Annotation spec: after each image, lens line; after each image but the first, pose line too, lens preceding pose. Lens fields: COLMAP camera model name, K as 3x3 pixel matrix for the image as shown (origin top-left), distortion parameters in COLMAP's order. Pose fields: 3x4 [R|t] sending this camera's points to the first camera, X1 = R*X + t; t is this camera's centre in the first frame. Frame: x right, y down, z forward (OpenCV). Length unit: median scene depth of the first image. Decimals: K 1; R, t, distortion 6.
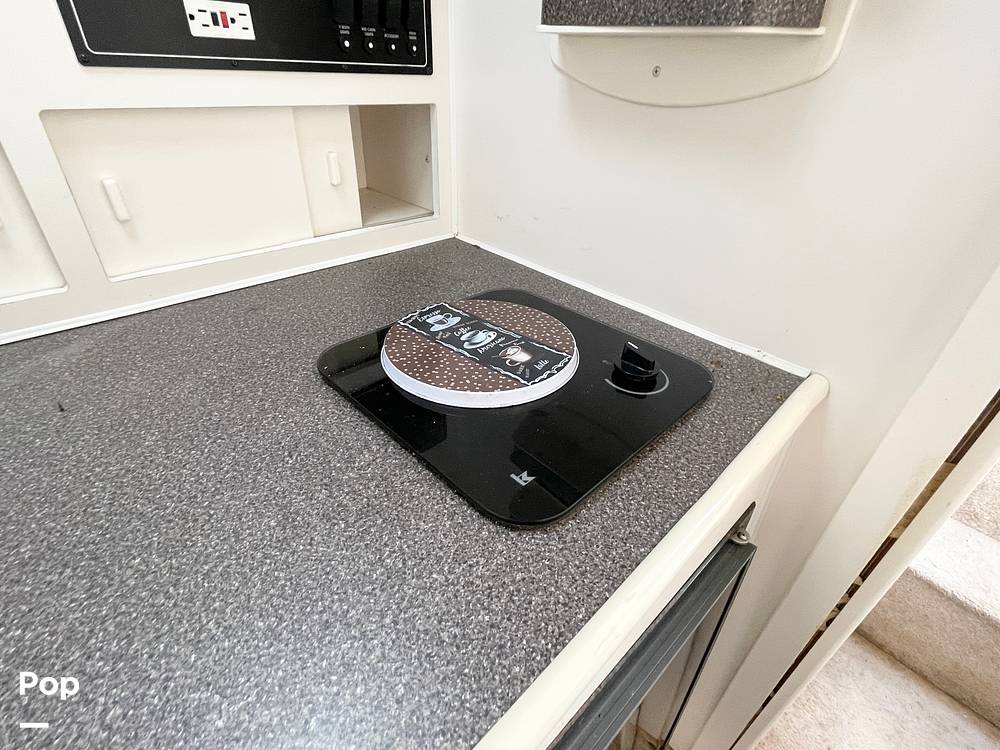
lens RADIAL K [[470.0, 0, 498.5], [0, 470.0, 373.6], [0, 0, 1]] dist [-0.002154, 0.000043]
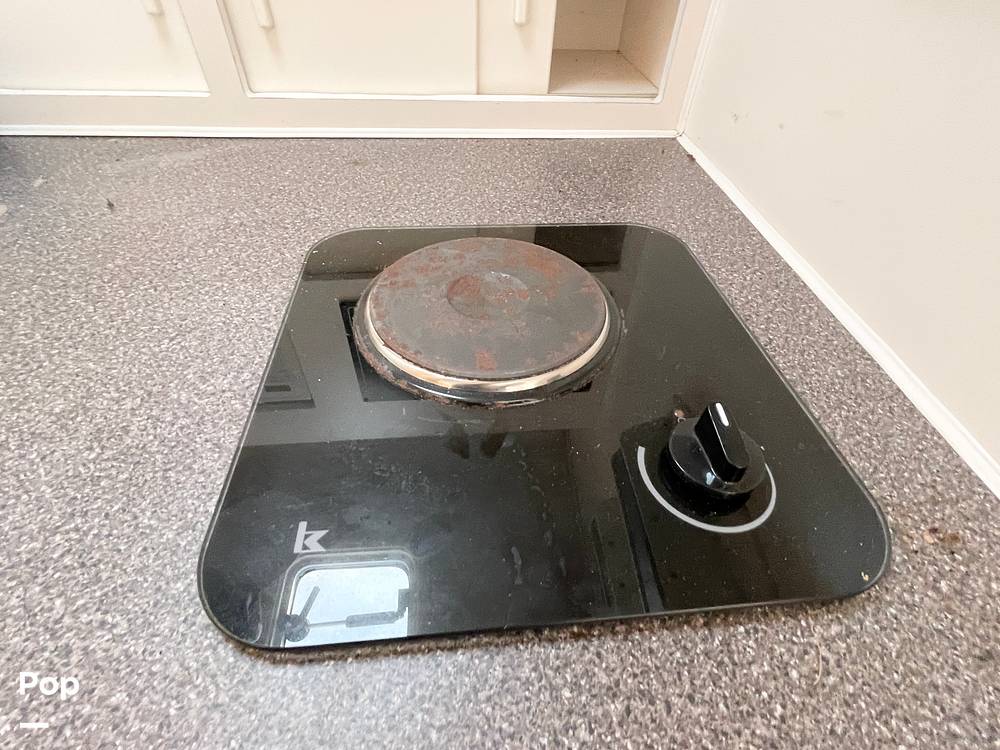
lens RADIAL K [[470.0, 0, 497.9], [0, 470.0, 376.9], [0, 0, 1]] dist [-0.002154, 0.000043]
pose [[0.781675, 0.438463, -0.443547, 0.250591], [-0.345615, 0.896514, 0.277150, -0.121576], [0.519166, -0.063345, 0.852323, 0.402010]]
